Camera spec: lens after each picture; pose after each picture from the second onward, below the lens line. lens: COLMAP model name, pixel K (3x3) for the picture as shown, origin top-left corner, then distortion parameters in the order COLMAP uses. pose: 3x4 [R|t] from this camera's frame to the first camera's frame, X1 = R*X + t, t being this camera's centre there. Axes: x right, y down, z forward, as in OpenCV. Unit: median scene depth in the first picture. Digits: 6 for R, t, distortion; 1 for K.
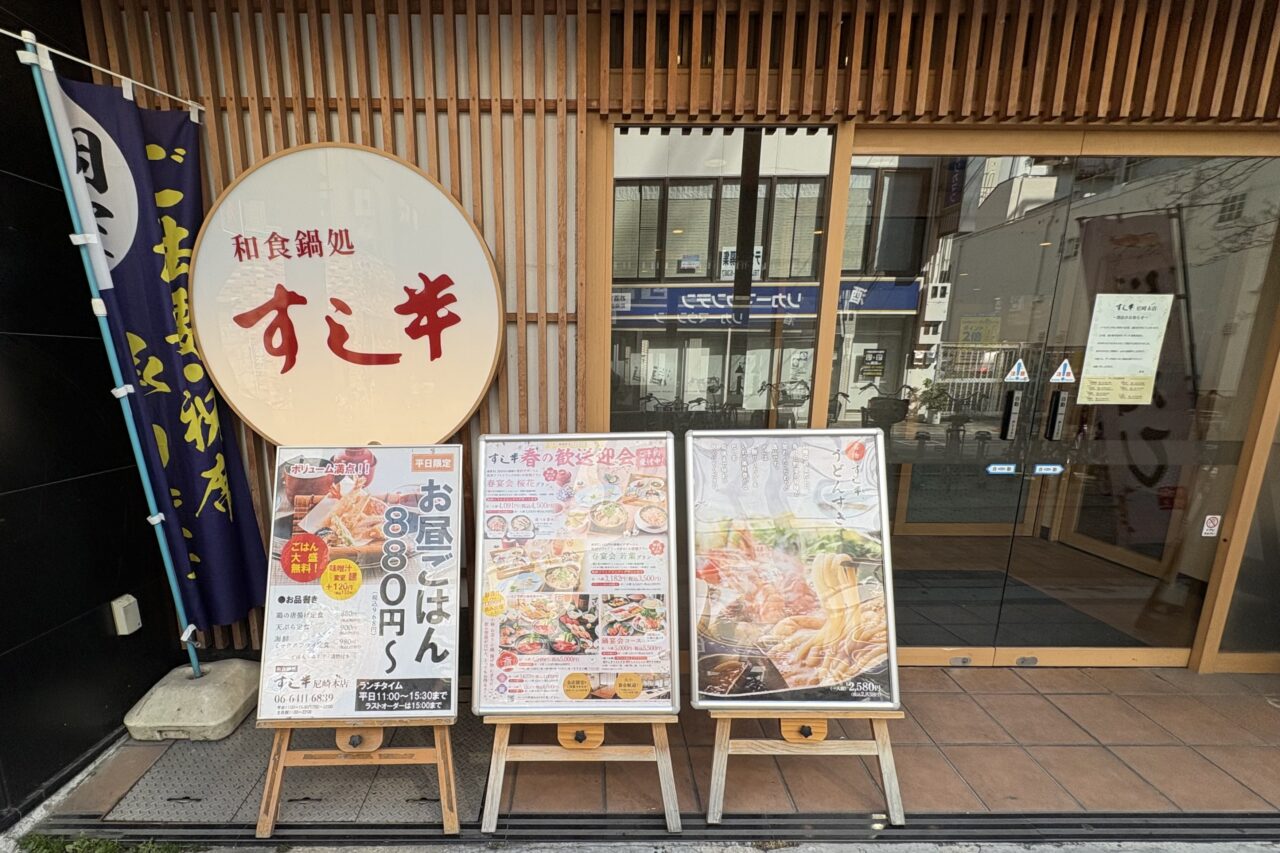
lens RADIAL K [[496.1, 0, 637.0], [0, 496.1, 446.8], [0, 0, 1]] dist [0.001806, -0.000066]
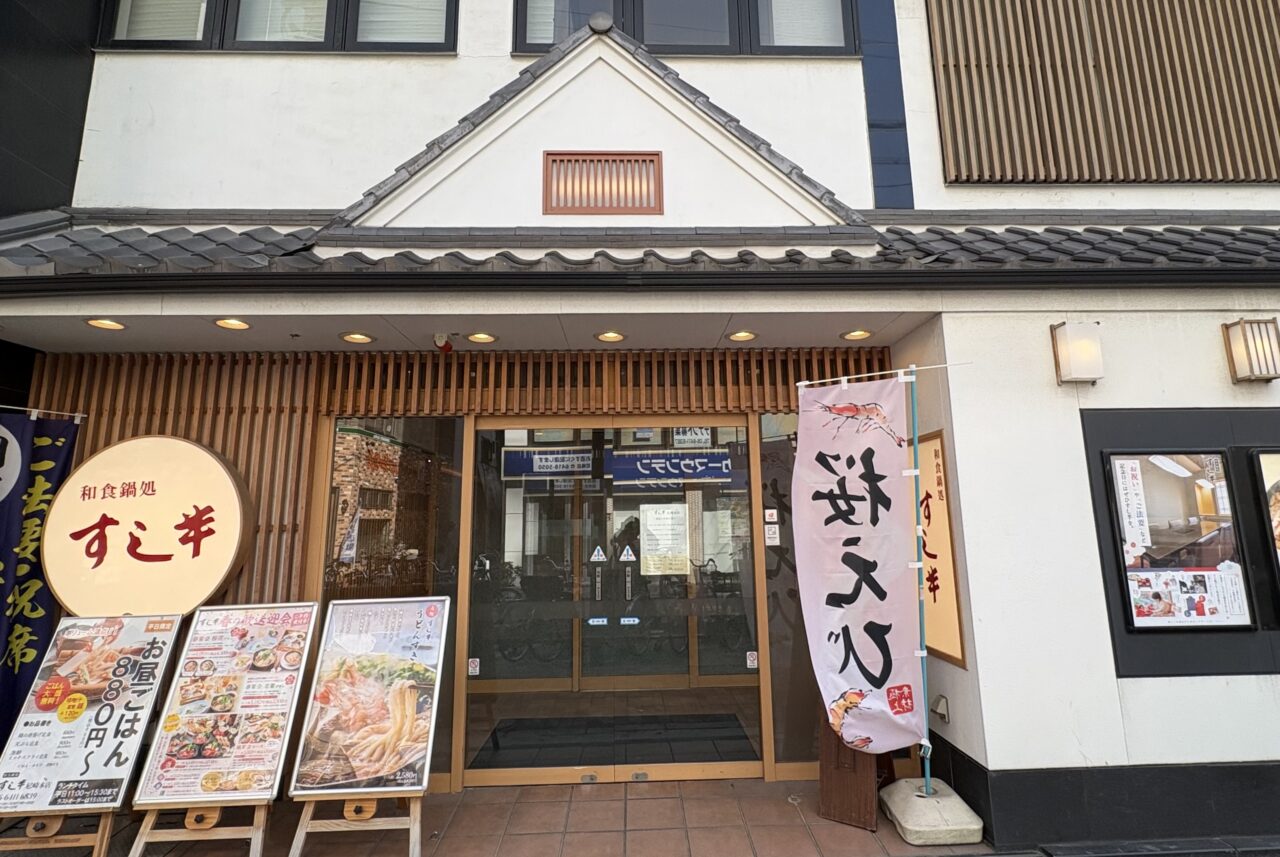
lens RADIAL K [[496.1, 0, 637.0], [0, 496.1, 448.8], [0, 0, 1]] dist [0.001806, -0.000066]
pose [[0.999337, -0.014506, 0.033402, 1.099494], [0.024136, 0.950668, -0.309271, 0.022047], [-0.027268, 0.309872, 0.950387, -0.751295]]
